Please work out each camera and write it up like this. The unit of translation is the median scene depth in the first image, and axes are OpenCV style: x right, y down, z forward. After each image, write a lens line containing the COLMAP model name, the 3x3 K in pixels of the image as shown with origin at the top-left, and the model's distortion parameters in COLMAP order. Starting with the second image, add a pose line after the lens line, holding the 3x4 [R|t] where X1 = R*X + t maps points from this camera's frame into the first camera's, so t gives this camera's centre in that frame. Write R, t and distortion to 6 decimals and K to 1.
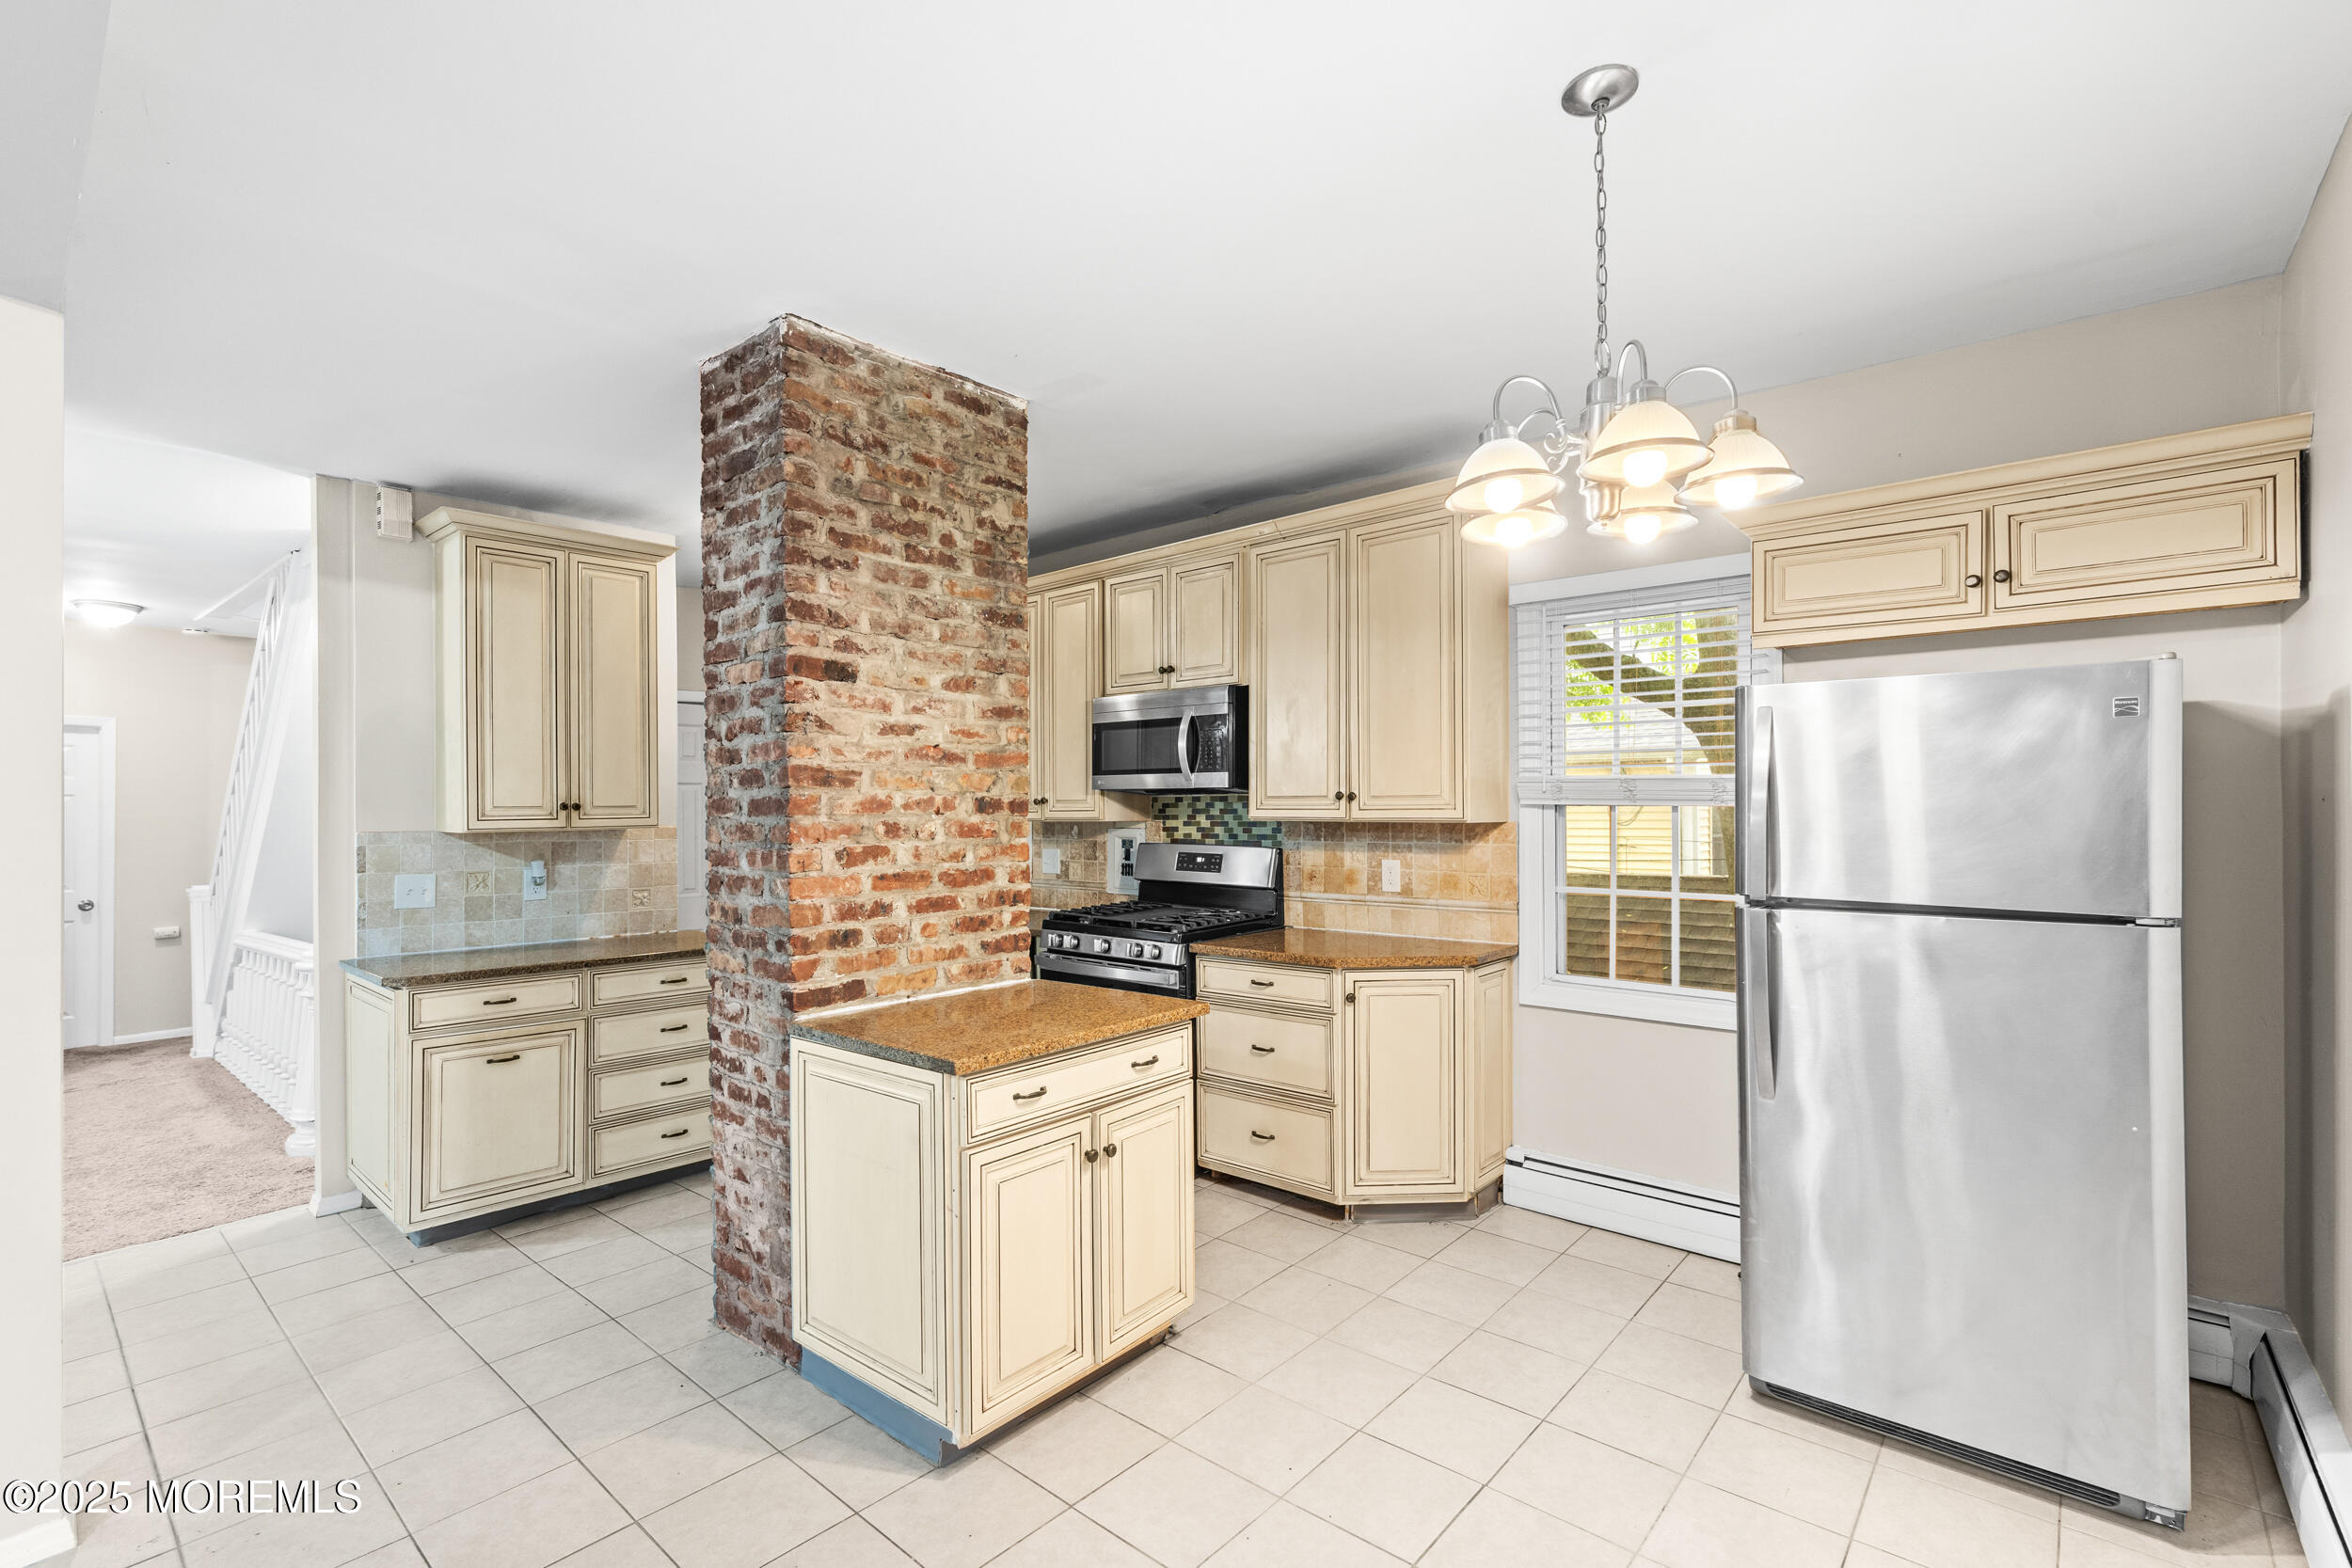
lens RADIAL K [[1105.2, 0, 1132.7], [0, 1105.2, 794.3], [0, 0, 1]] dist [-0.011171, 0.005629]
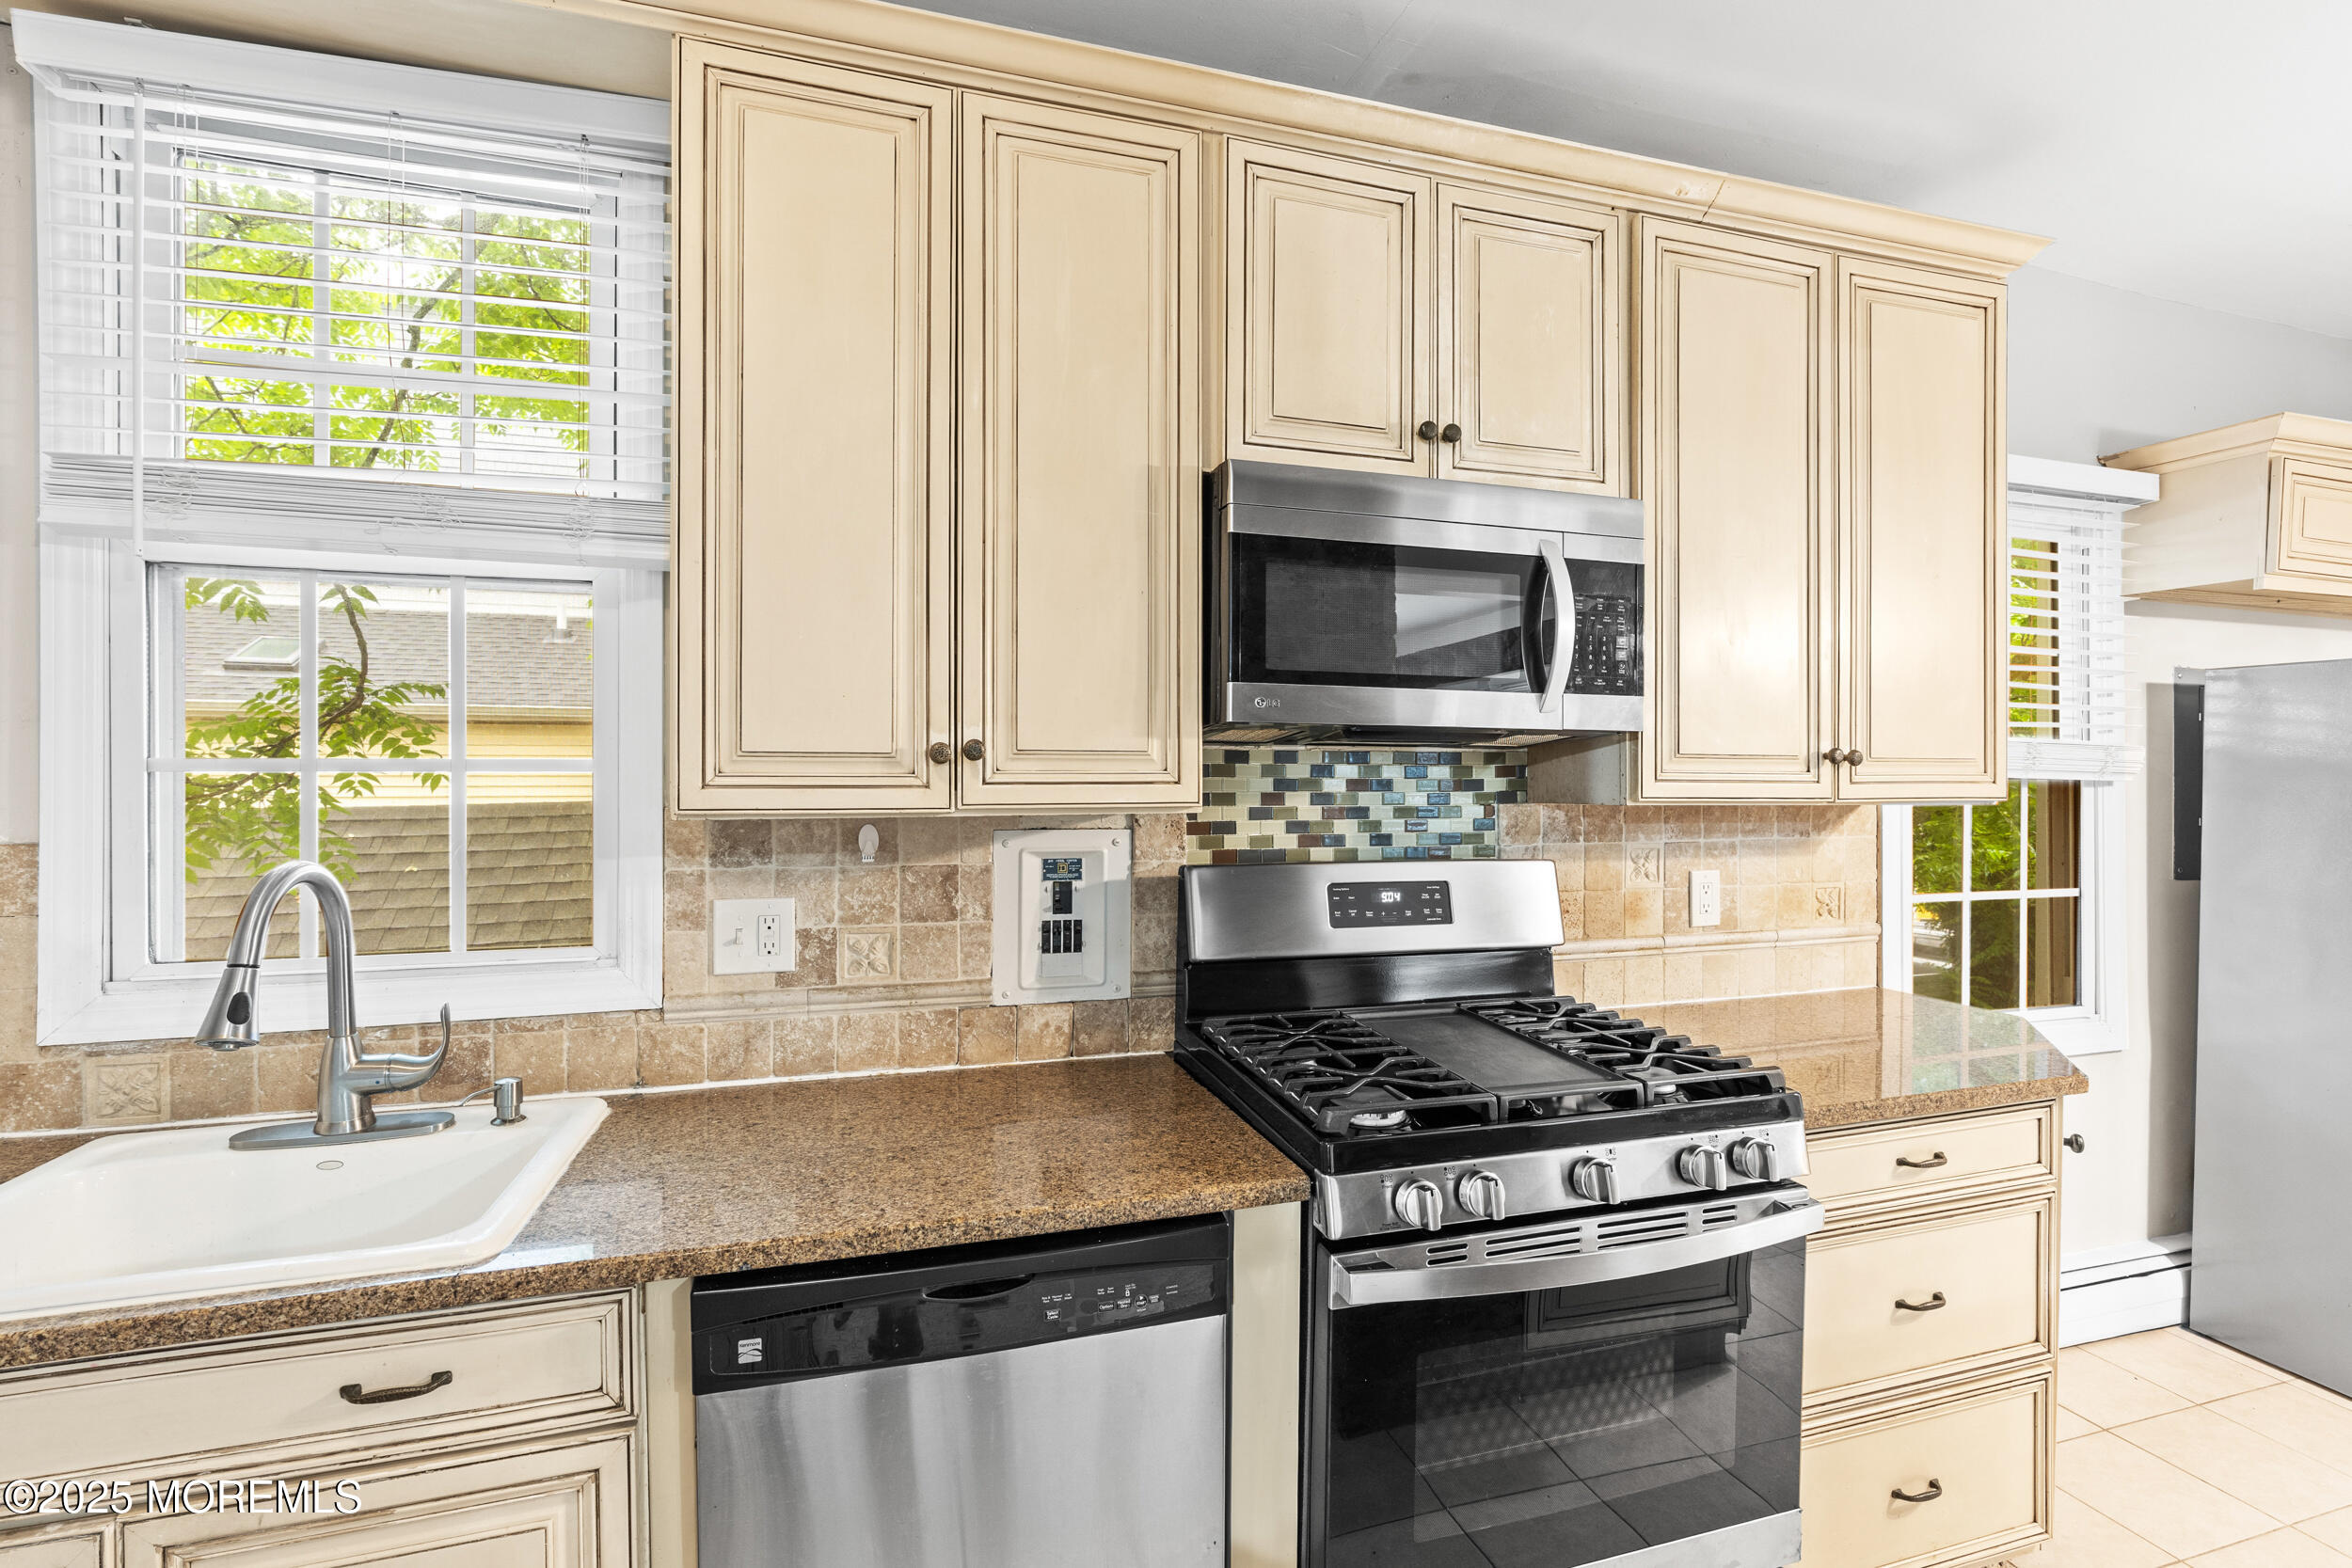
lens RADIAL K [[1105.2, 0, 1199.7], [0, 1105.2, 778.9], [0, 0, 1]] dist [-0.011171, 0.005629]
pose [[0.478330, 0.005523, 0.878163, -0.378857], [-0.014483, 0.999894, 0.001600, 0.014389], [-0.878061, -0.013484, 0.478359, 0.921632]]
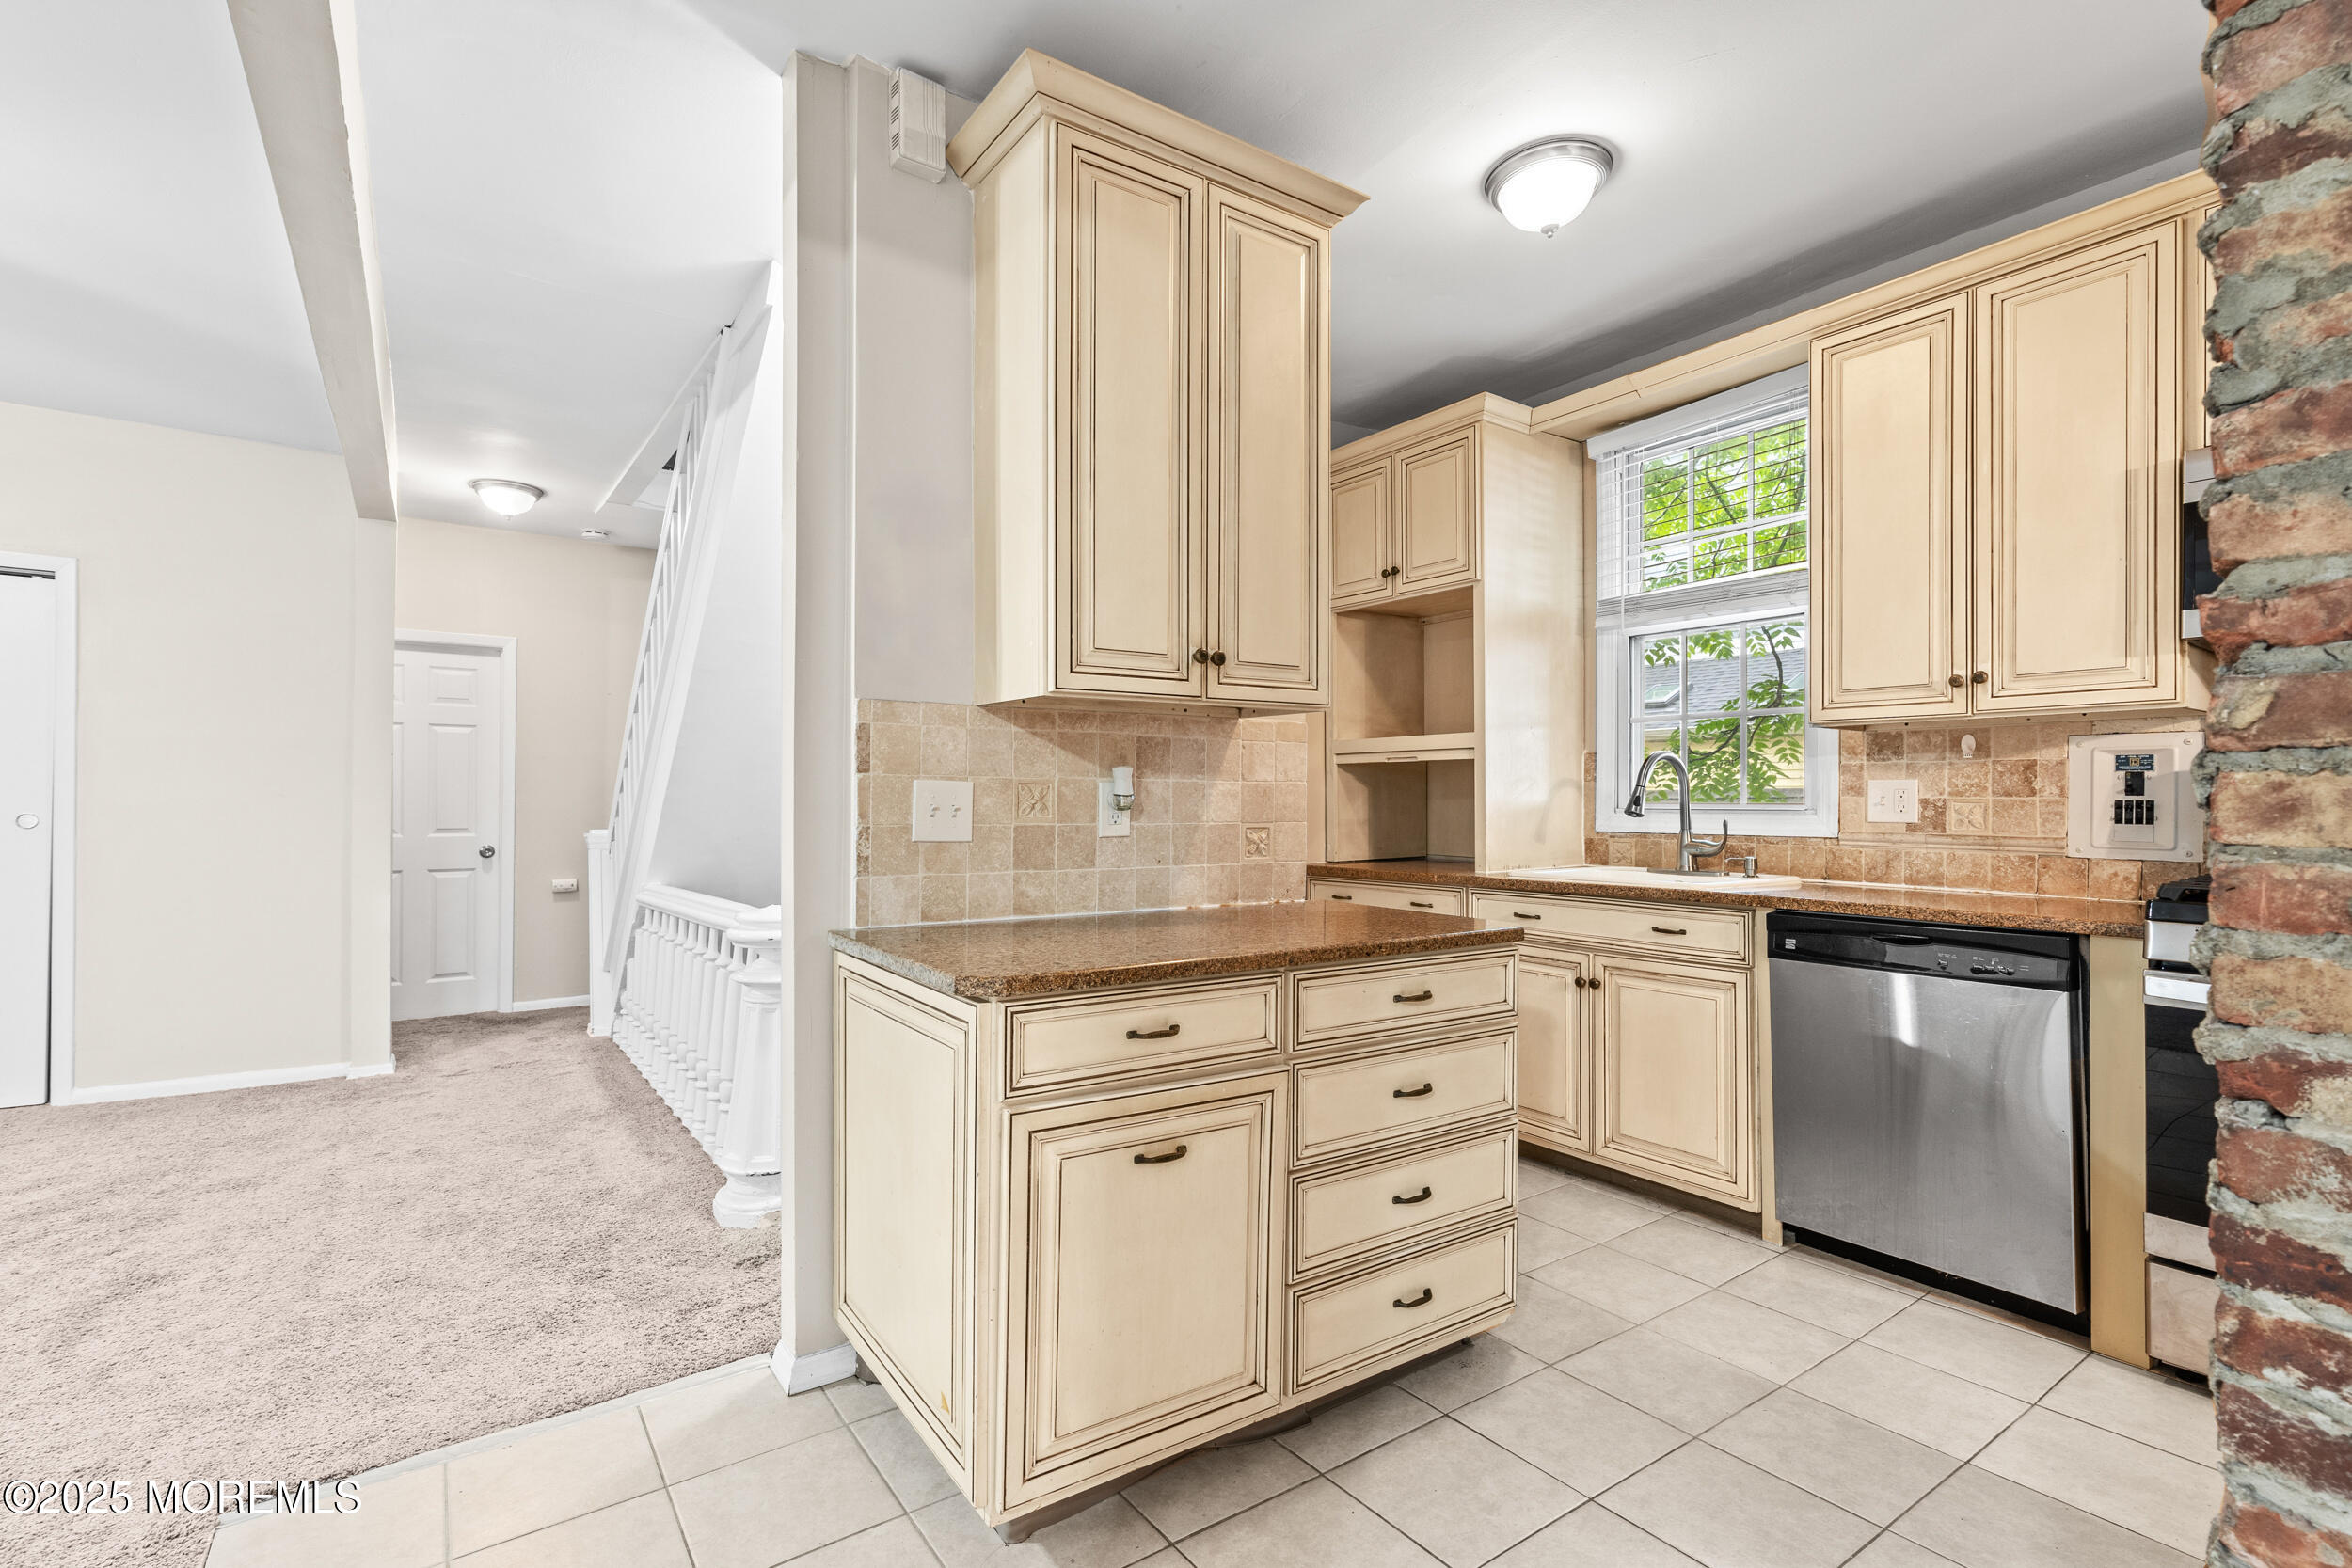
lens RADIAL K [[1063.1, 0, 1130.4], [0, 1063.1, 791.5], [0, 0, 1]] dist [-0.014258, 0.003251]
pose [[0.972857, 0.010239, -0.231180, -0.418331], [-0.009325, 0.999944, 0.005046, 0.071637], [0.231218, -0.002753, 0.972898, 0.481758]]
